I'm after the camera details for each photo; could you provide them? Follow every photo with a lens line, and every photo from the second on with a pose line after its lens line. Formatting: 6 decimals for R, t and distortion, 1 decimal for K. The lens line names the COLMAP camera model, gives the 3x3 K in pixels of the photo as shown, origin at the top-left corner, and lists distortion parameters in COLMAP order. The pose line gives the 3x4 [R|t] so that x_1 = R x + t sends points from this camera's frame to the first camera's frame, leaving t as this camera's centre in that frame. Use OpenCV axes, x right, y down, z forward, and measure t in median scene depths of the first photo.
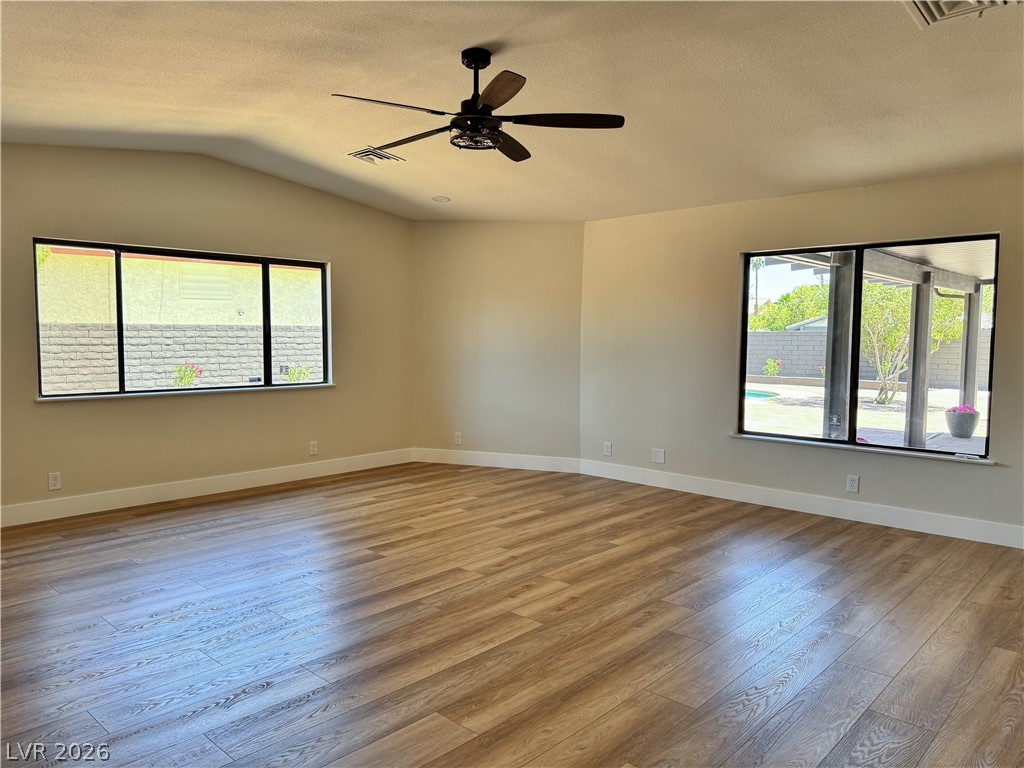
lens RADIAL K [[715.0, 0, 516.2], [0, 715.0, 376.5], [0, 0, 1]] dist [0.033915, -0.036576]
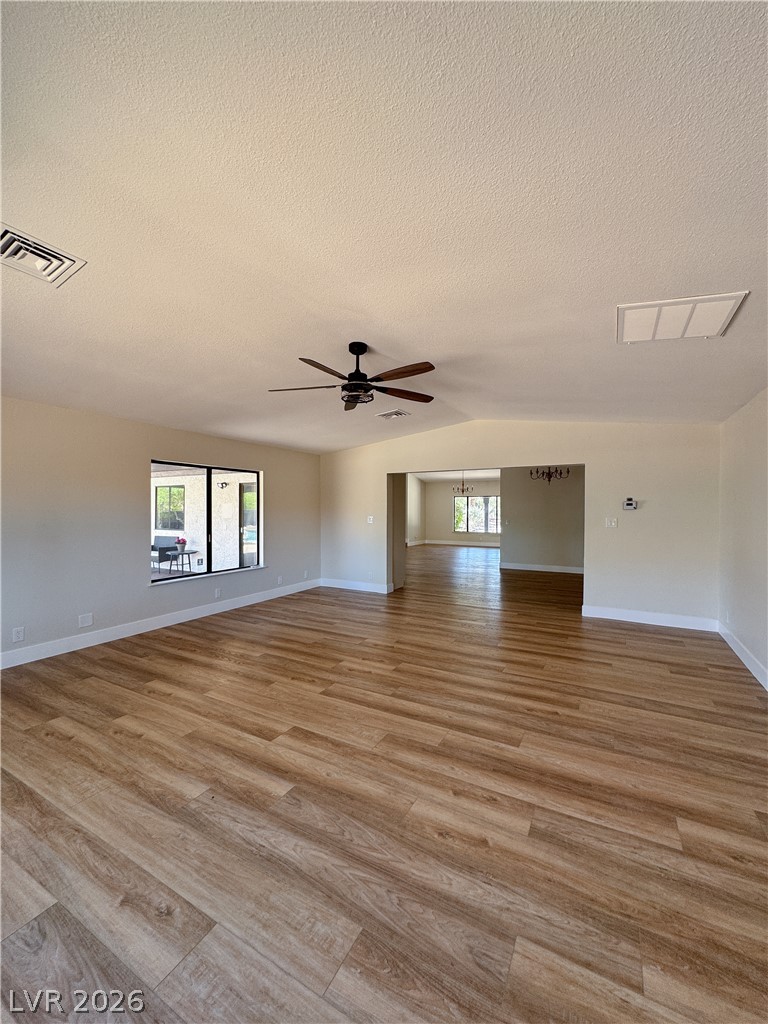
lens RADIAL K [[410.1, 0, 377.4], [0, 410.1, 509.4], [0, 0, 1]] dist [0.000660, 0.000222]
pose [[-0.218444, -0.008619, 0.975811, -0.844986], [0.056018, 0.998201, 0.021357, -0.086719], [-0.974240, 0.059328, -0.217568, 1.034319]]
